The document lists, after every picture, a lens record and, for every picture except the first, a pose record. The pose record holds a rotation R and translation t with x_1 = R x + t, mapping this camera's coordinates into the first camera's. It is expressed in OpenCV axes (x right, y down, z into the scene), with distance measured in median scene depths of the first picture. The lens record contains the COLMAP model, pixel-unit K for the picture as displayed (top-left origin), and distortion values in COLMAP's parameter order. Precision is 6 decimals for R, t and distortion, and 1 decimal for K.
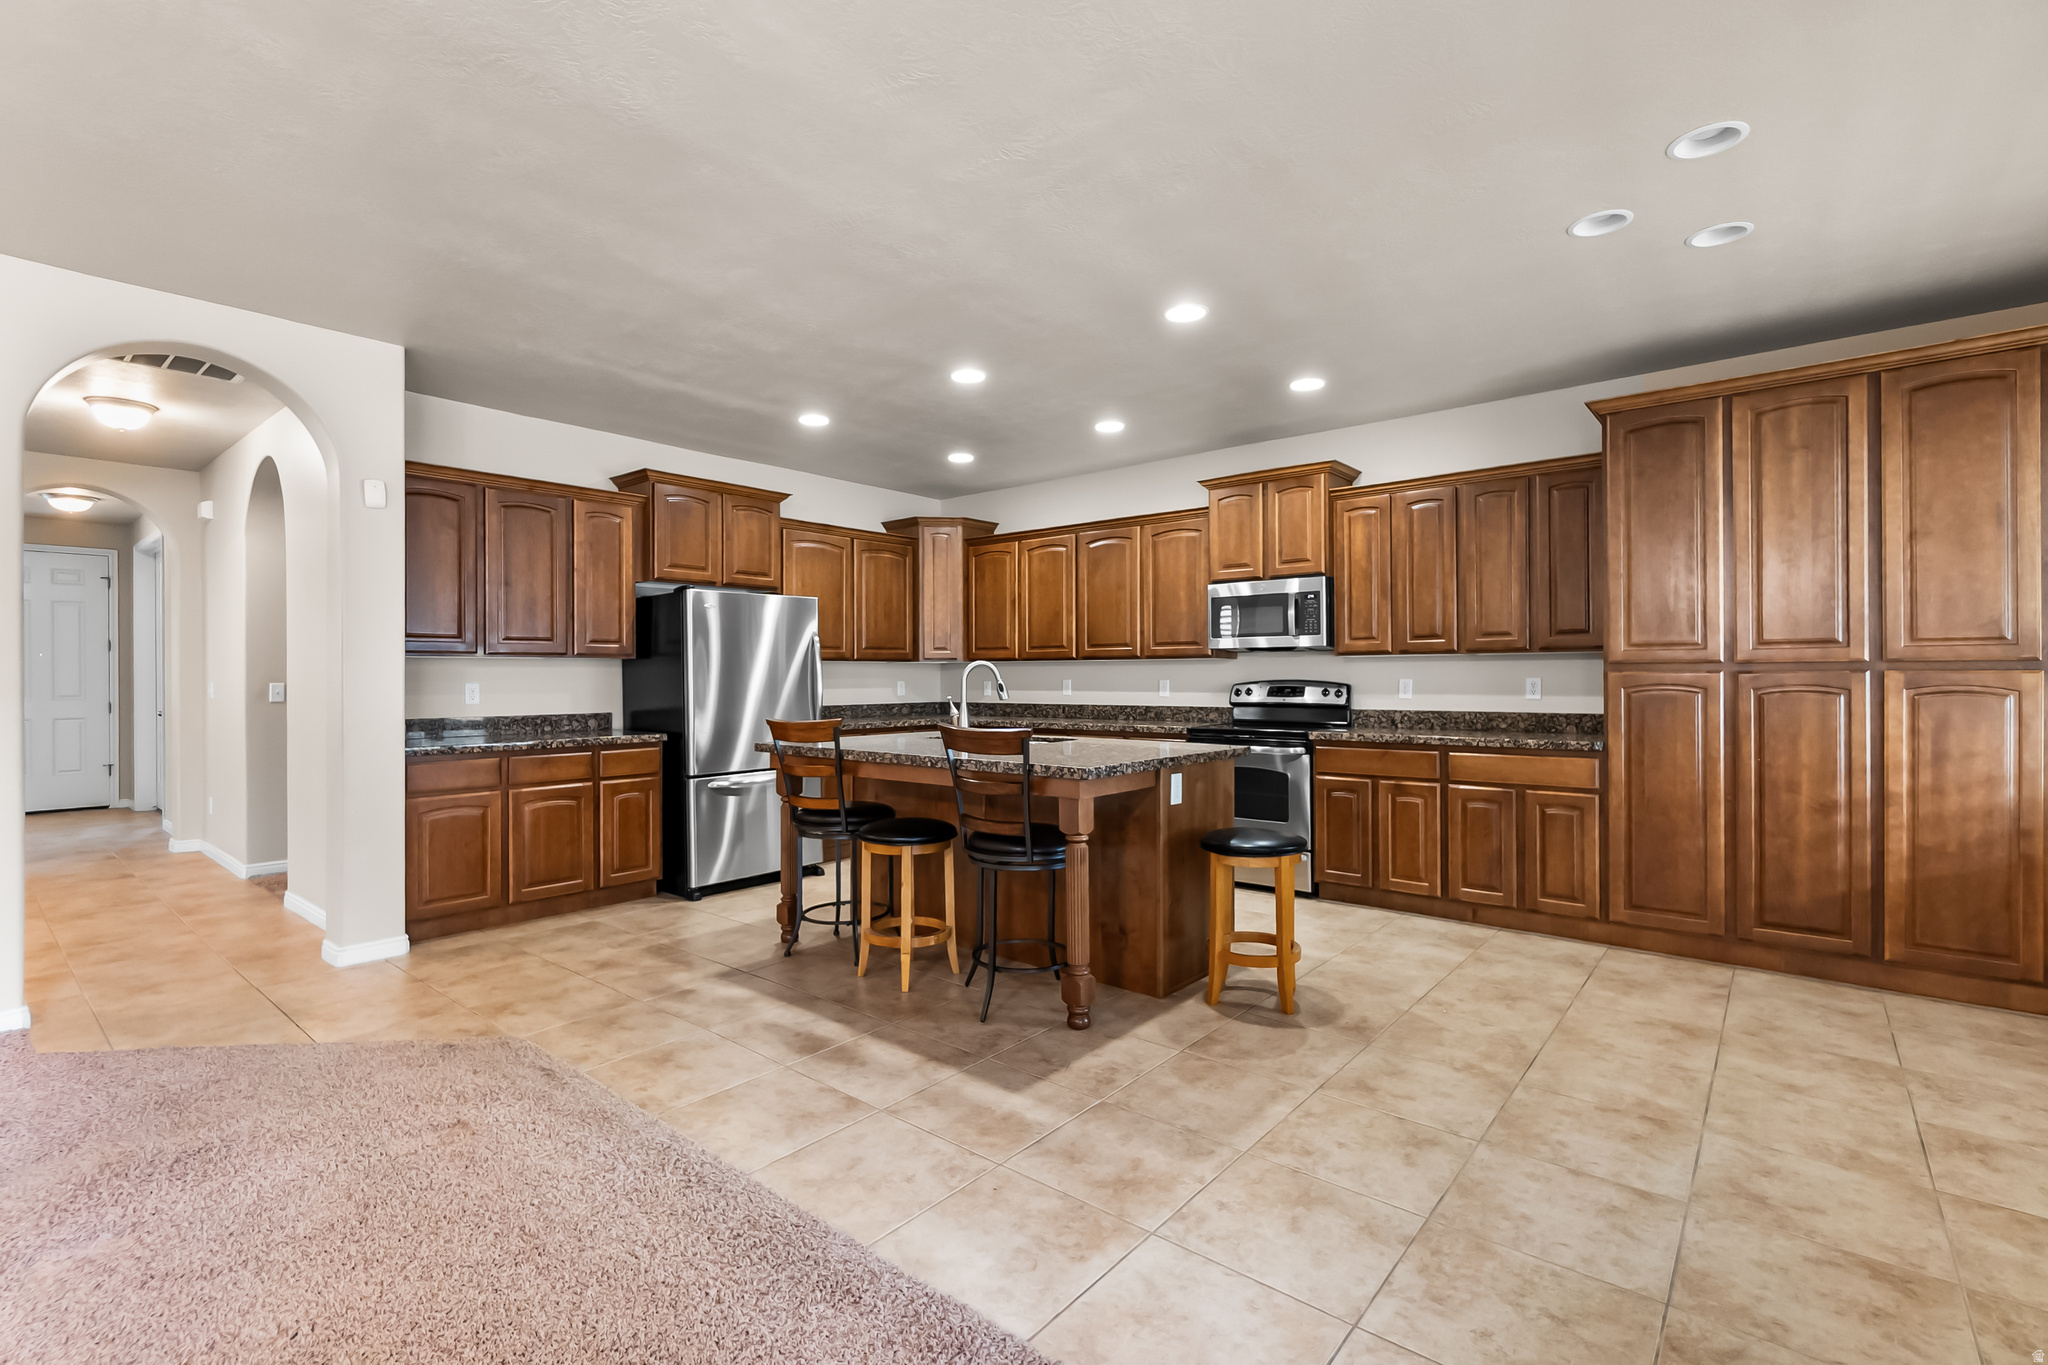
lens RADIAL K [[940.9, 0, 1005.8], [0, 940.9, 673.4], [0, 0, 1]] dist [-0.008486, -0.000282]
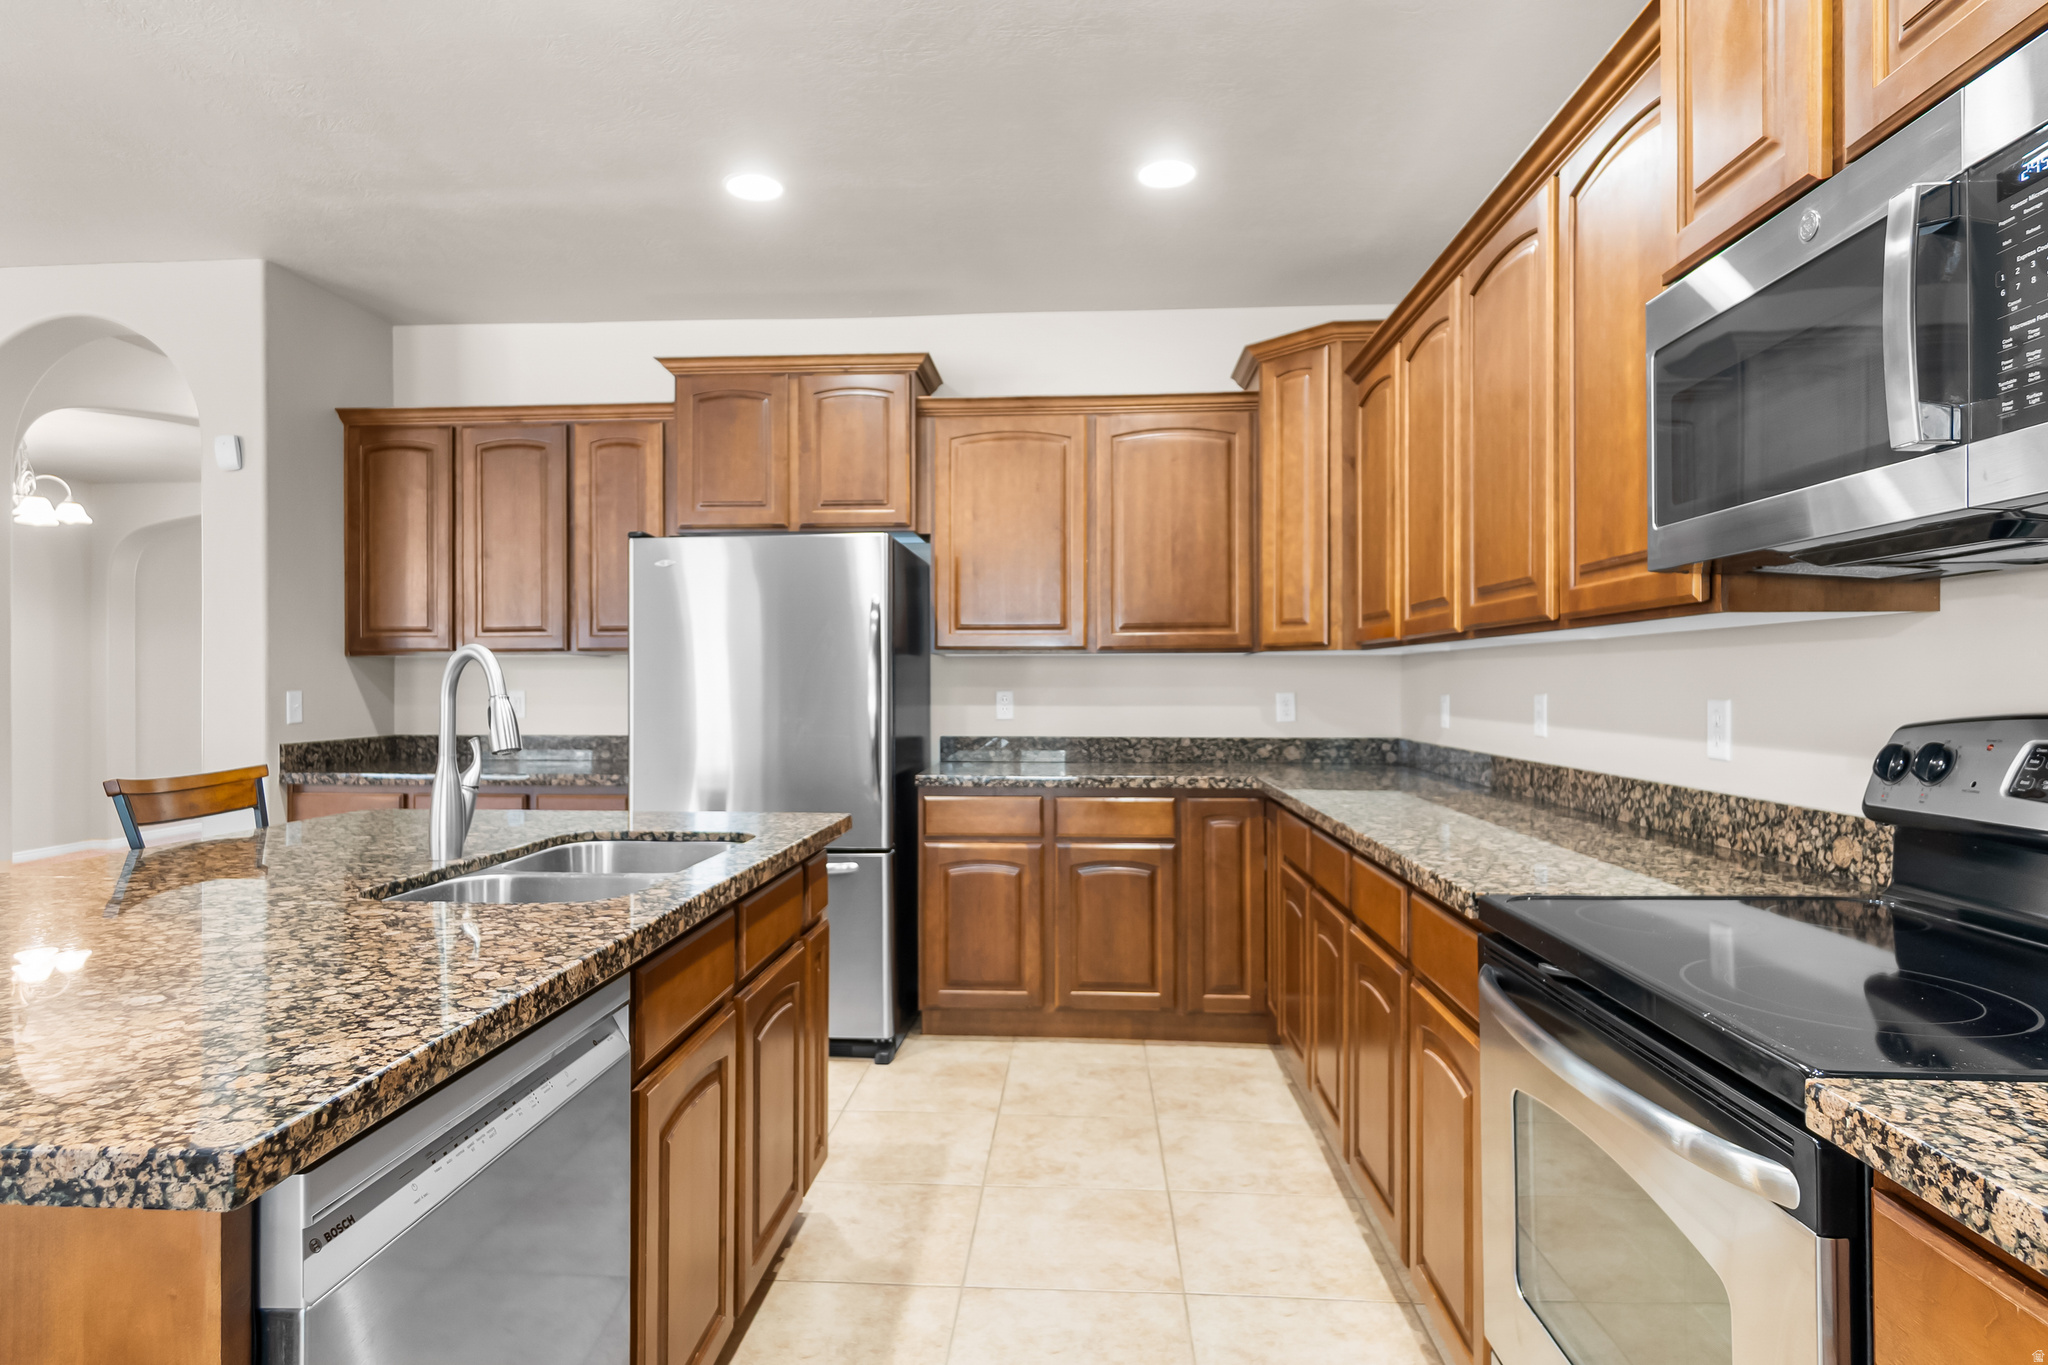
lens RADIAL K [[1077.8, 0, 986.4], [0, 1077.8, 682.0], [0, 0, 1]] dist [-0.013814, 0.005764]
pose [[0.600067, 0.002972, -0.799944, 0.385404], [0.000734, 0.999991, 0.004265, 0.000279], [0.799949, -0.003147, 0.600059, 0.833834]]
